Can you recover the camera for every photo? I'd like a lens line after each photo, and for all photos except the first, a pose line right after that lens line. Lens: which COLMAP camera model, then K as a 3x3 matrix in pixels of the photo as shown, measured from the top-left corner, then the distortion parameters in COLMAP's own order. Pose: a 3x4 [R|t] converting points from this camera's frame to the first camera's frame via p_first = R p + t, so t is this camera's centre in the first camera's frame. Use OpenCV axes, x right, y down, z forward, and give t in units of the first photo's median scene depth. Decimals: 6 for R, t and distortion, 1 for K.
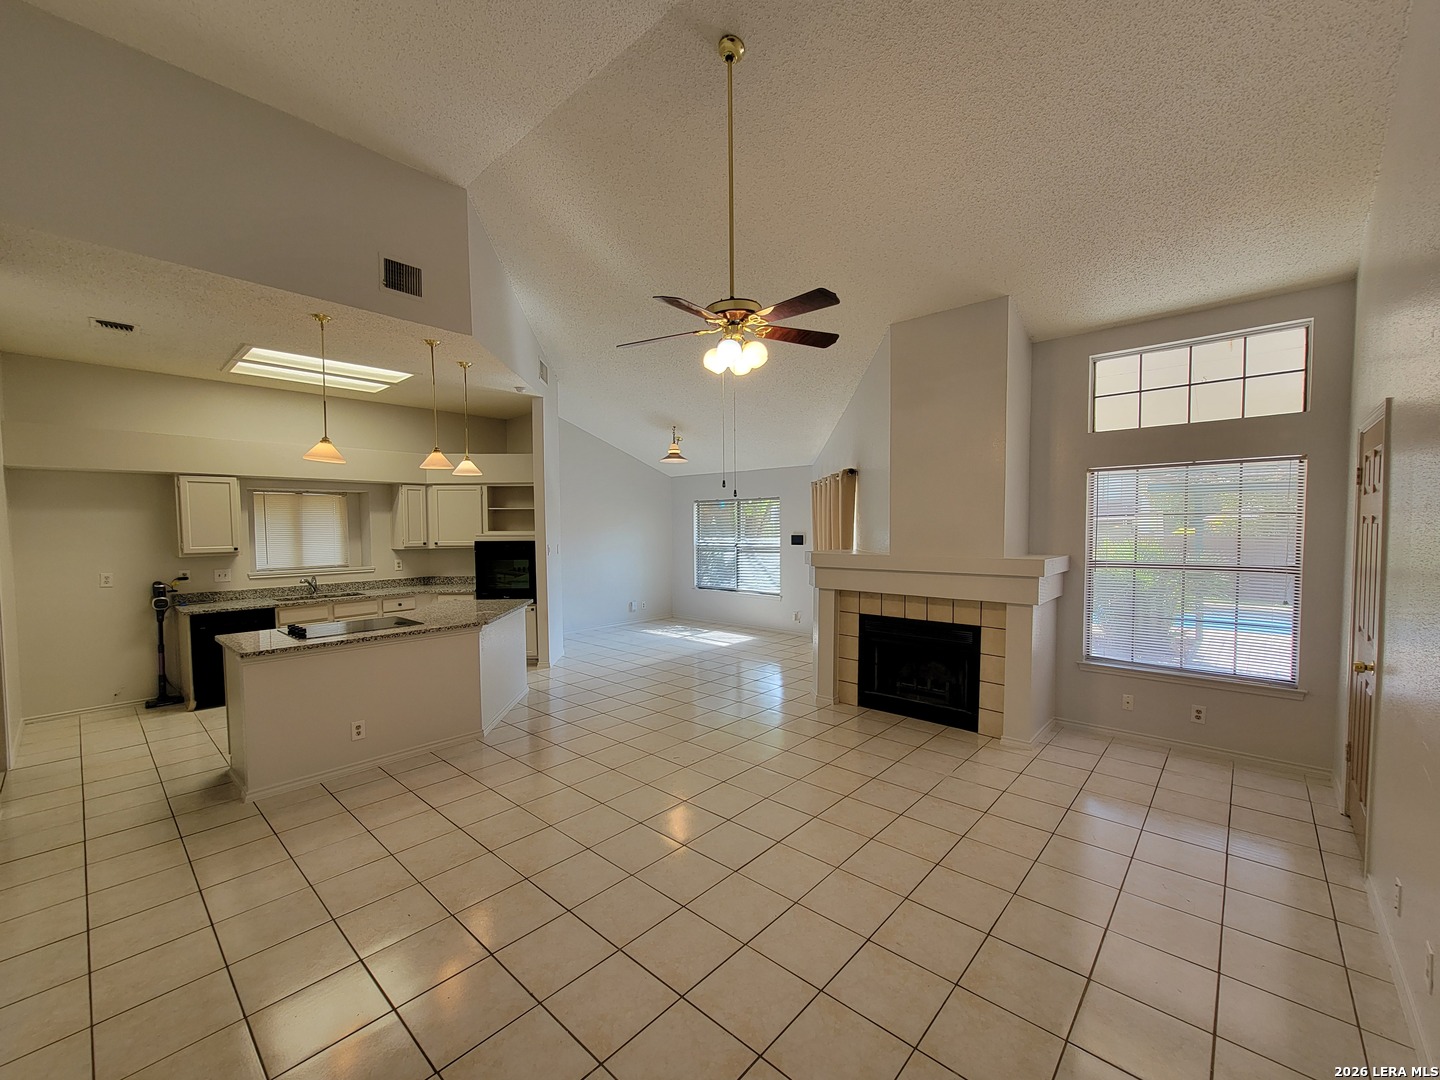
lens RADIAL K [[585.2, 0, 722.2], [0, 585.2, 539.6], [0, 0, 1]] dist [0.005705, 0.000805]
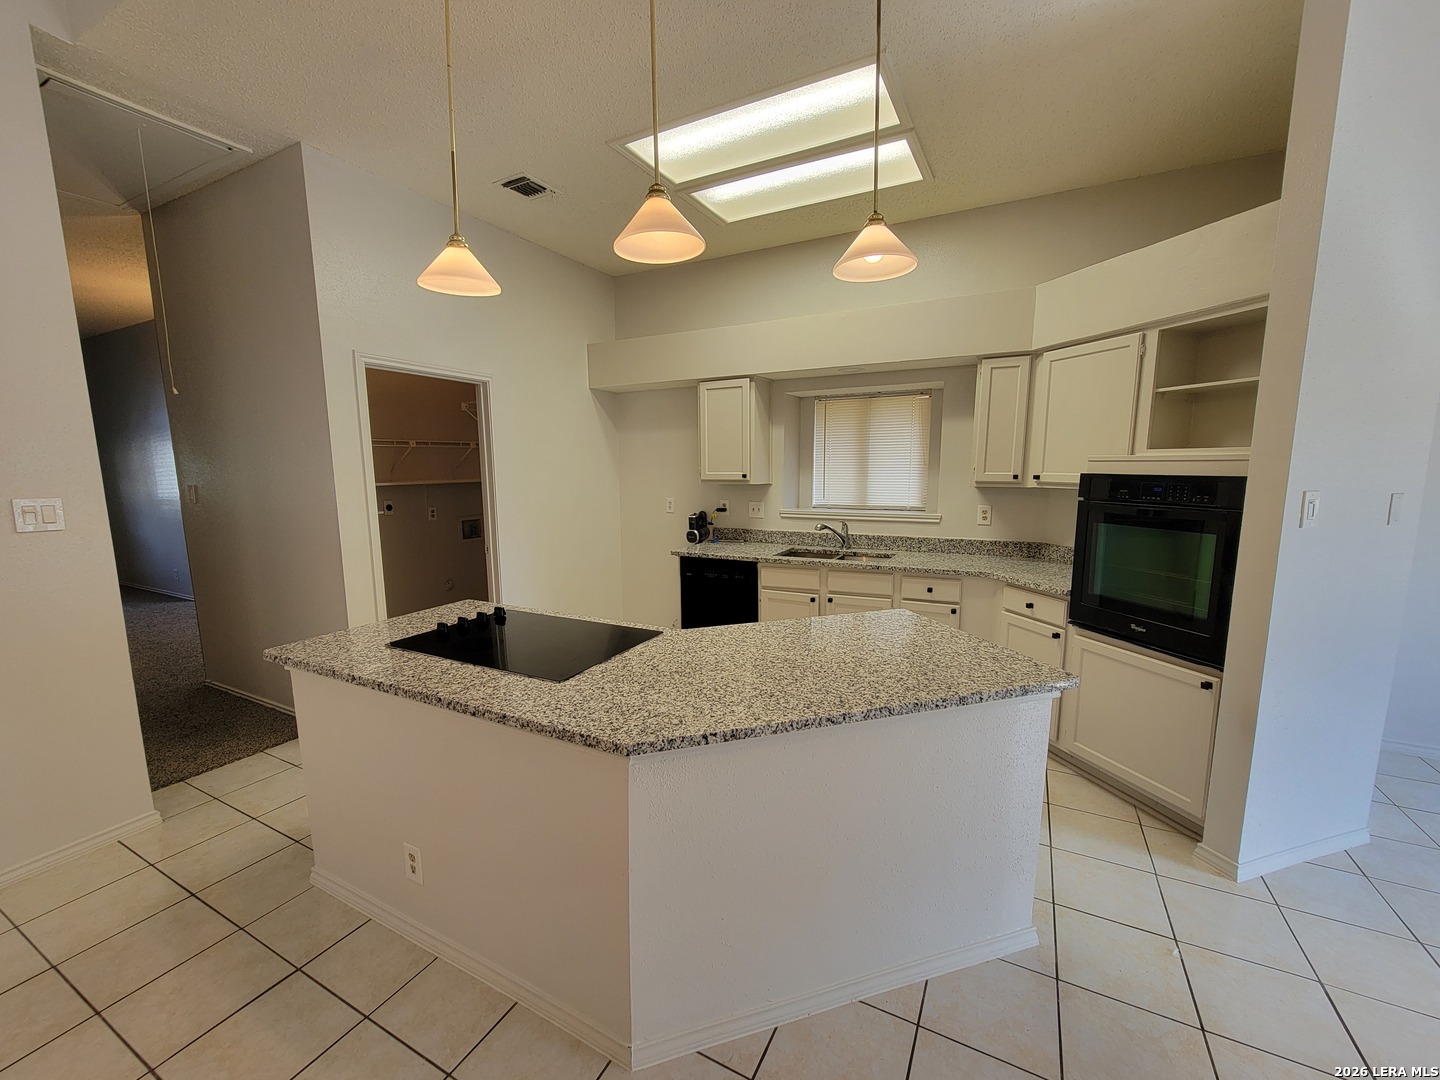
lens RADIAL K [[585.2, 0, 724.6], [0, 585.2, 549.8], [0, 0, 1]] dist [0.005705, 0.000805]
pose [[0.240007, 0.145178, -0.959854, -0.083149], [-0.019887, 0.989282, 0.144656, 0.000952], [0.970567, -0.015629, 0.240322, 0.660288]]
